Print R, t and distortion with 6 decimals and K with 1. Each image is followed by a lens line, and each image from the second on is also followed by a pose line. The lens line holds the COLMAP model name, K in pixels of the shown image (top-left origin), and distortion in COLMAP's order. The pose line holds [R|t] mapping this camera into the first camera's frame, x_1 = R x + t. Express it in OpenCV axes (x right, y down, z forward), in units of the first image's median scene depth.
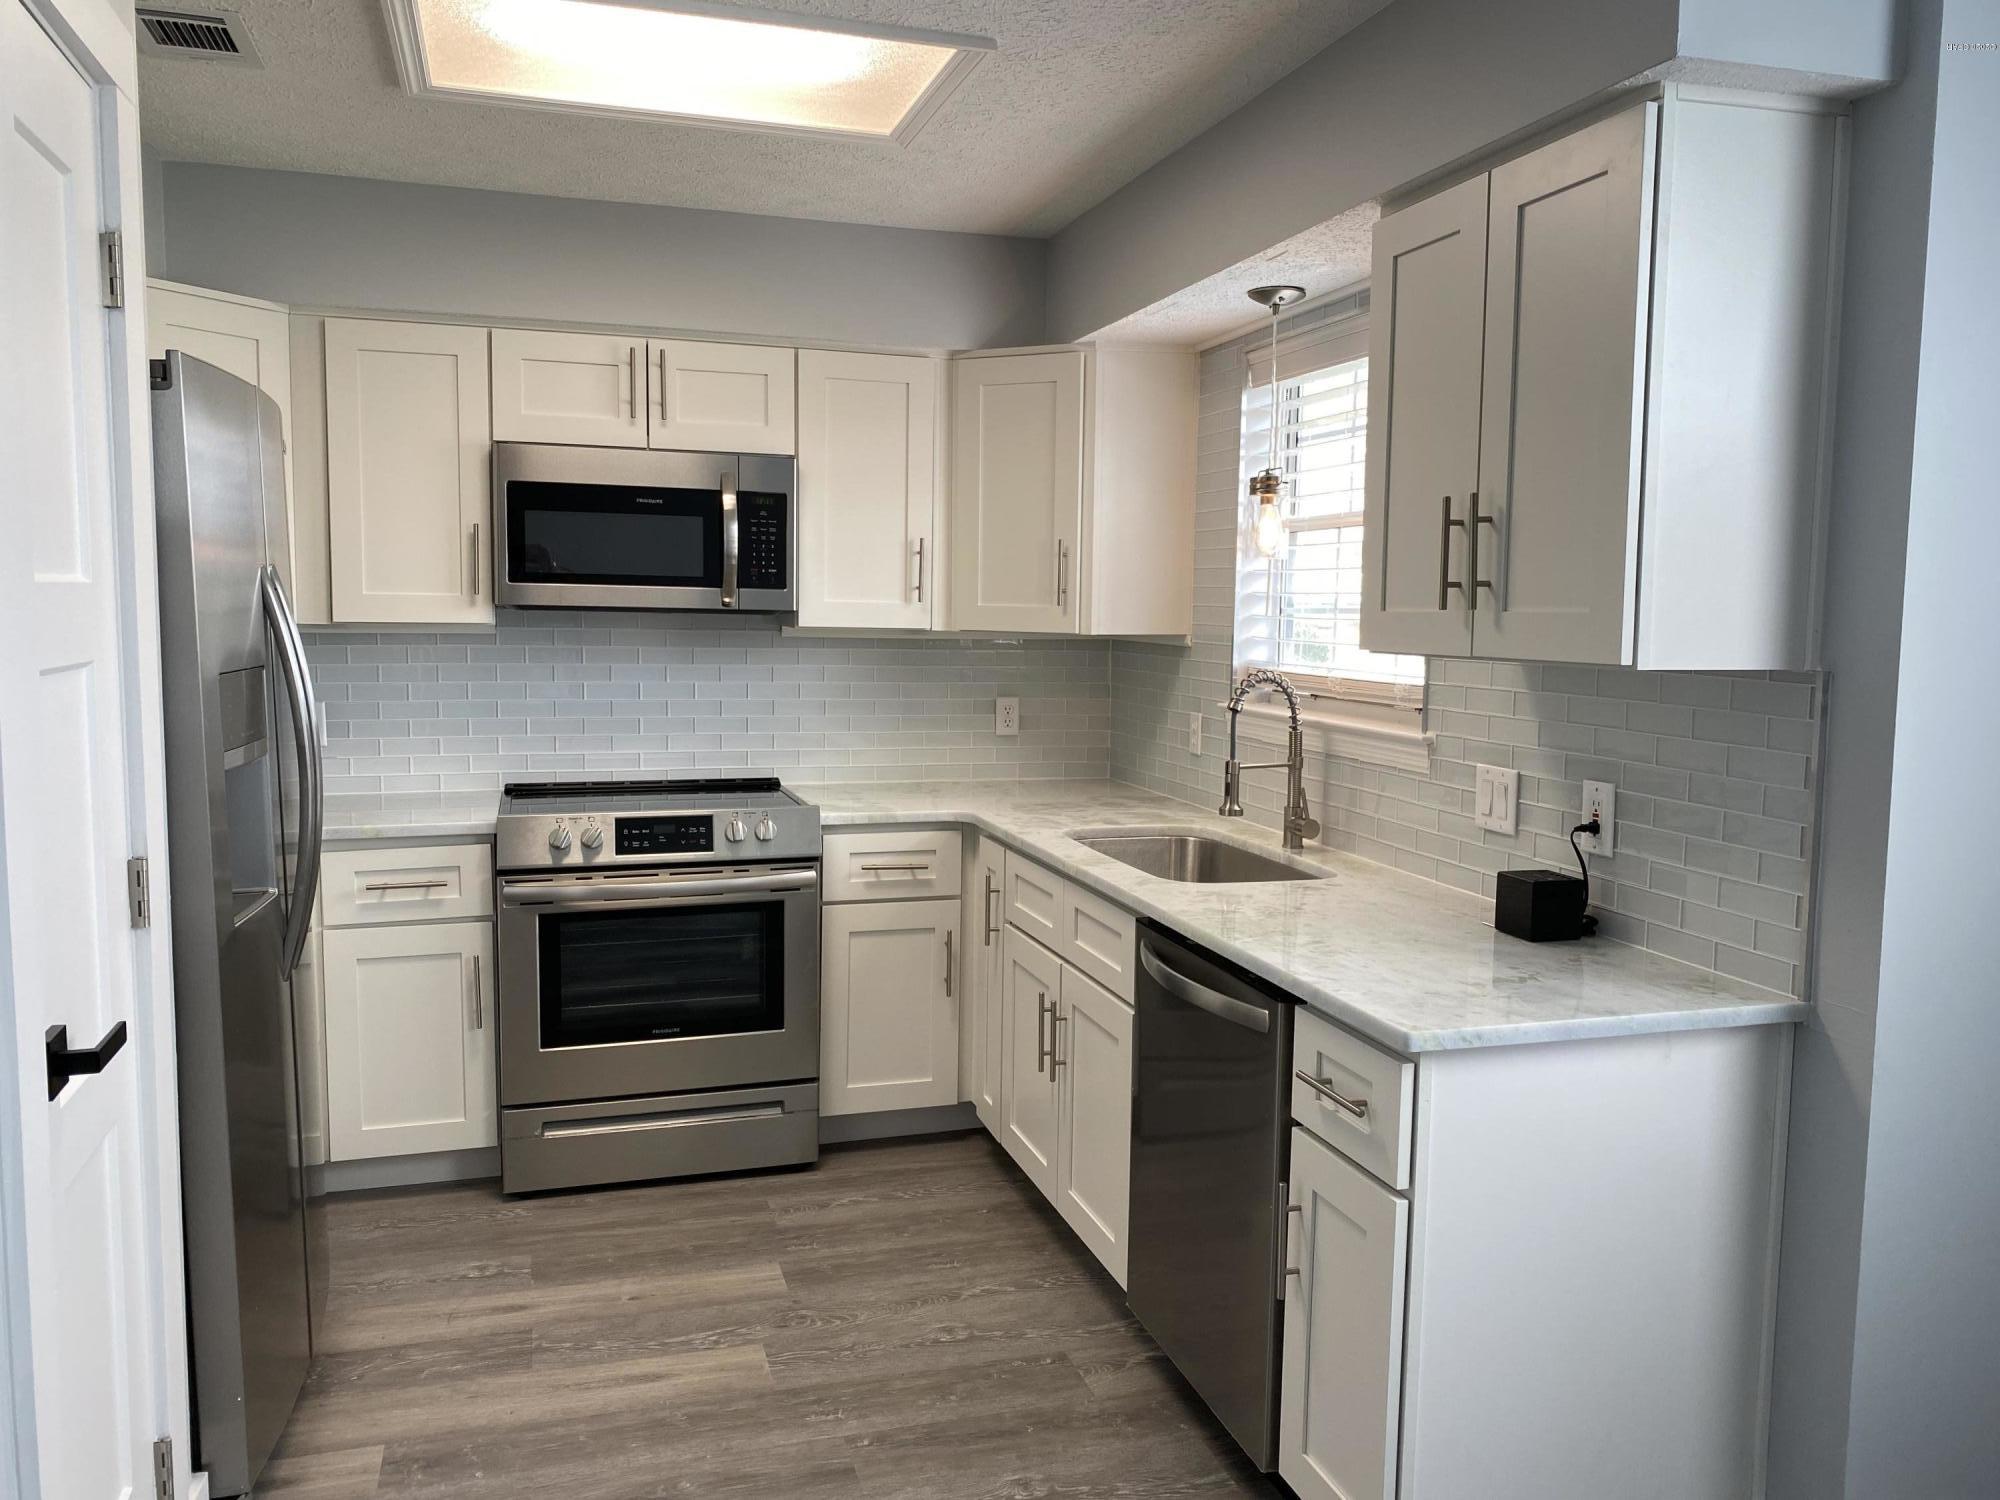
lens RADIAL K [[1519.9, 0, 1000.7], [0, 1519.9, 754.8], [0, 0, 1]] dist [0.034749, -0.008971]
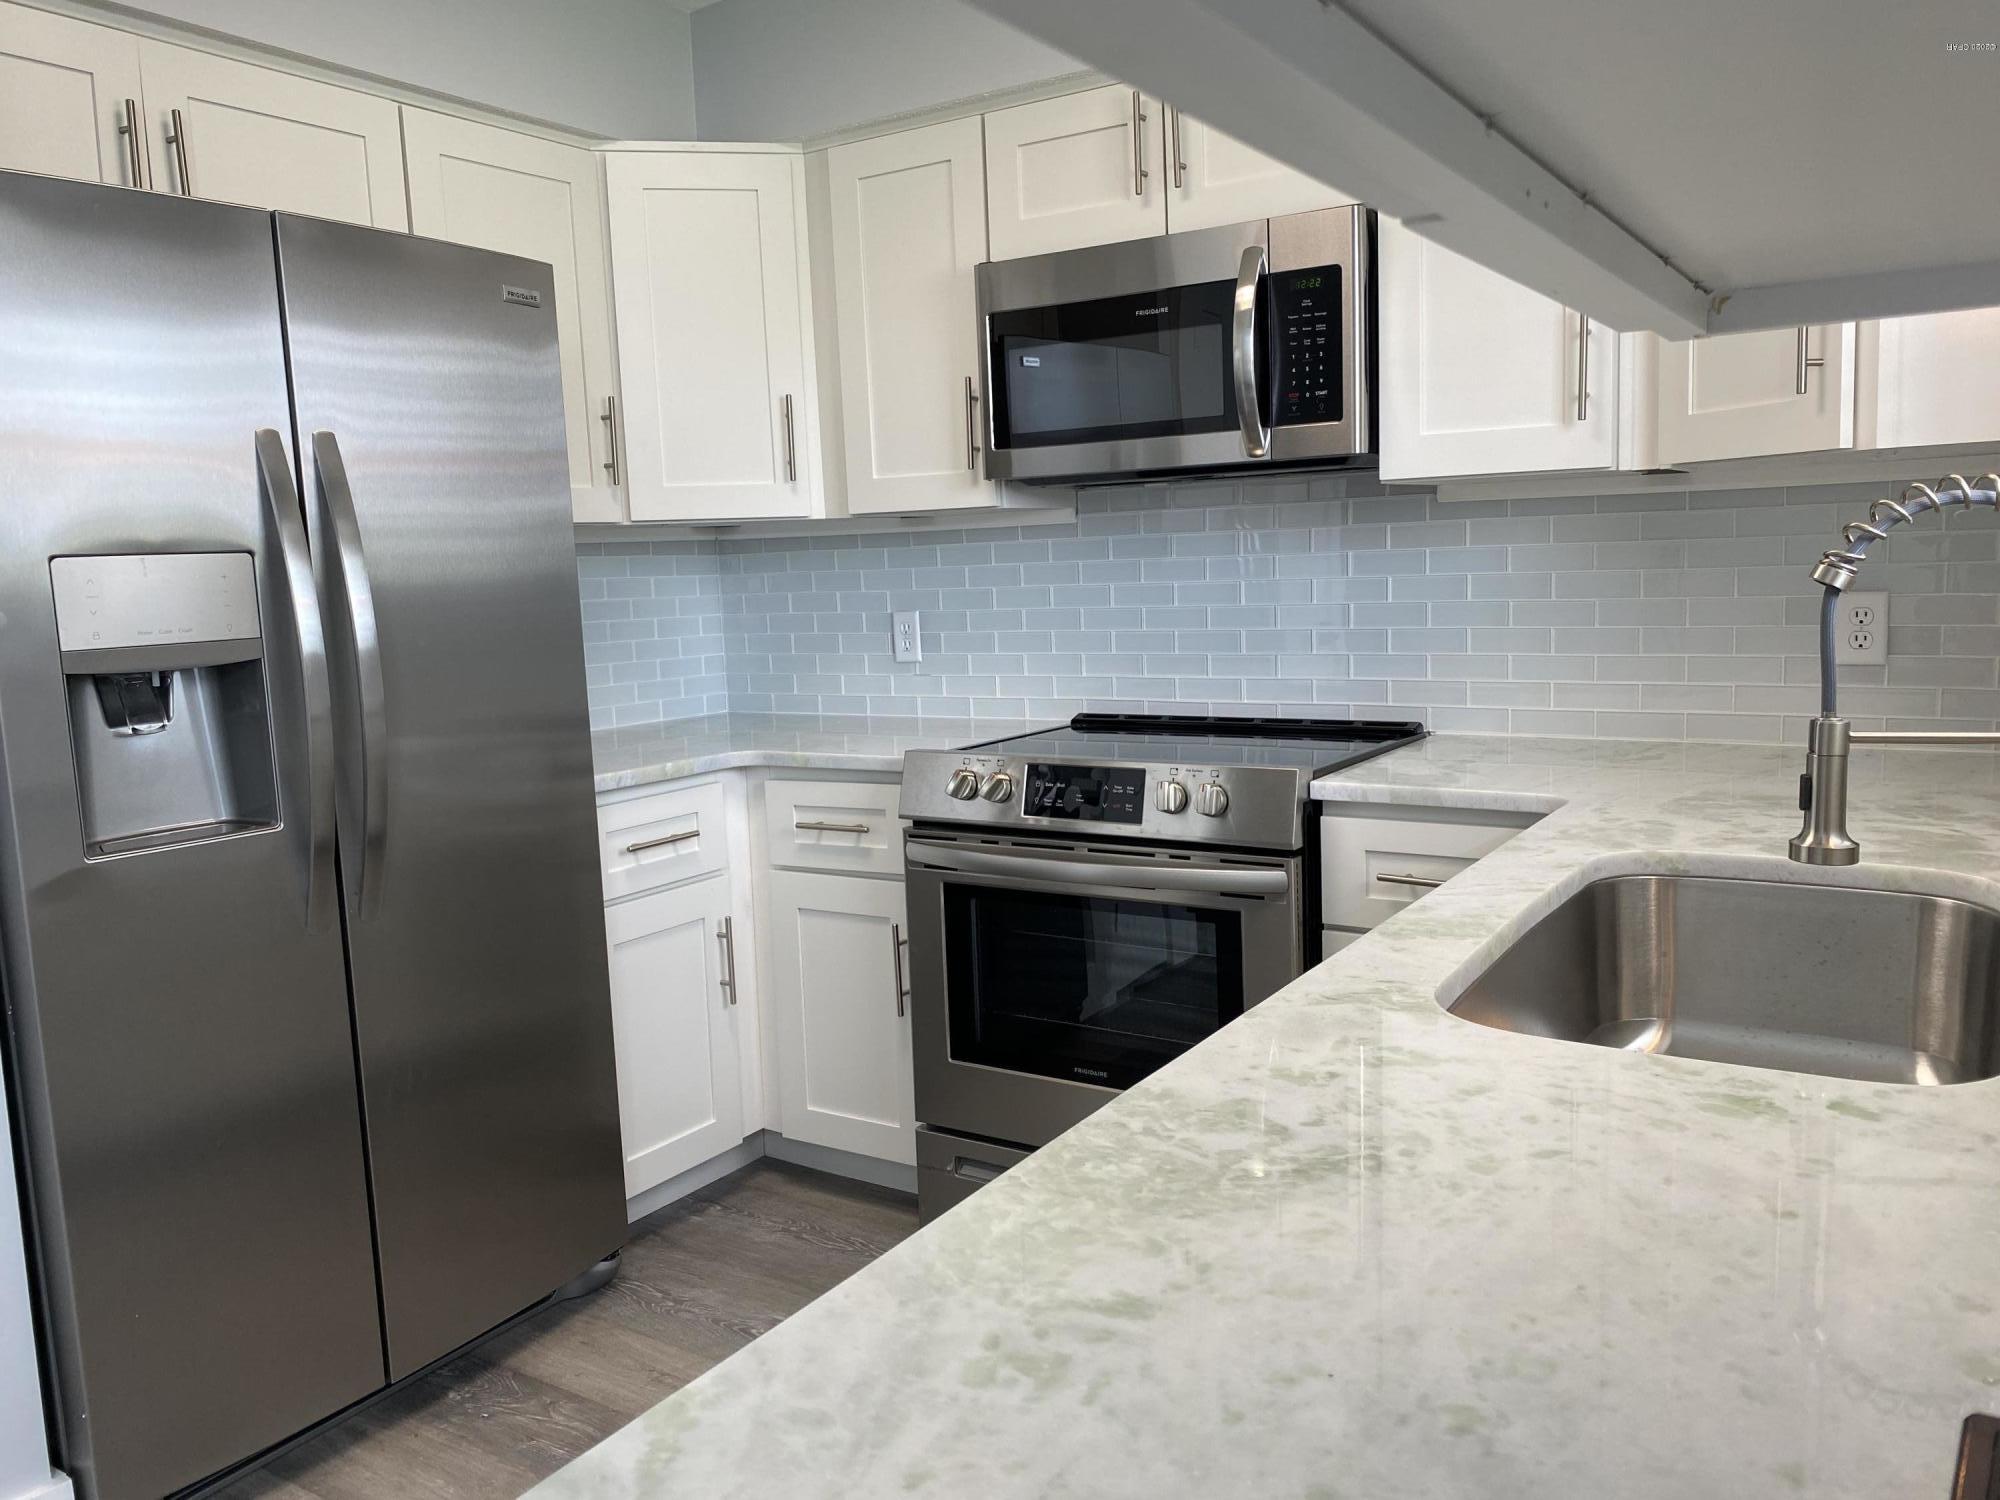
lens RADIAL K [[1519.9, 0, 998.6], [0, 1519.9, 740.1], [0, 0, 1]] dist [0.034749, -0.008971]
pose [[0.634956, 0.056461, -0.770482, 0.280165], [-0.033068, 0.998398, 0.045911, -0.001534], [0.771840, -0.003673, 0.635806, 0.525833]]
